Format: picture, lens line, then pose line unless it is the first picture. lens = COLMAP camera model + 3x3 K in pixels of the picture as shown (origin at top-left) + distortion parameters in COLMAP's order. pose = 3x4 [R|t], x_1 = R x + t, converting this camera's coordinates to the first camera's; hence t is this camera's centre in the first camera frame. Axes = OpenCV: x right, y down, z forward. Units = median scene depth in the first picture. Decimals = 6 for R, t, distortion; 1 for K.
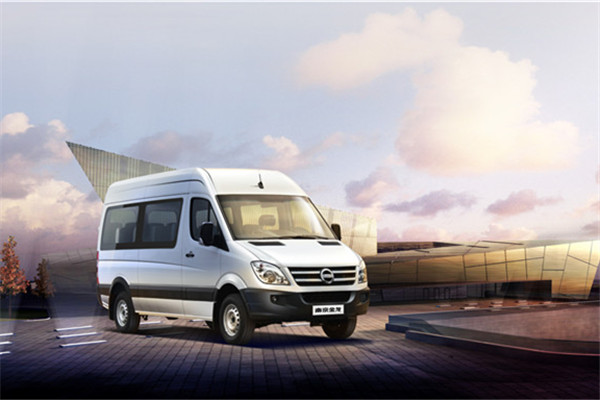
lens RADIAL K [[1005.6, 0, 300.0], [0, 1005.6, 200.0], [0, 0, 1]] dist [-0.003343, -0.003169]
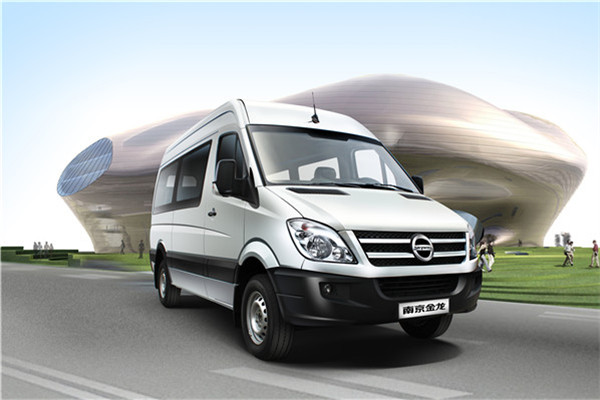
lens RADIAL K [[499.4, 0, 300.0], [0, 499.4, 200.0], [0, 0, 1]] dist [-0.149281, -0.000125]
pose [[0.994009, 0.011080, -0.108735, -0.011100], [-0.012728, 0.999814, -0.014472, 0.052784], [0.108555, 0.015770, 0.993965, 0.705058]]
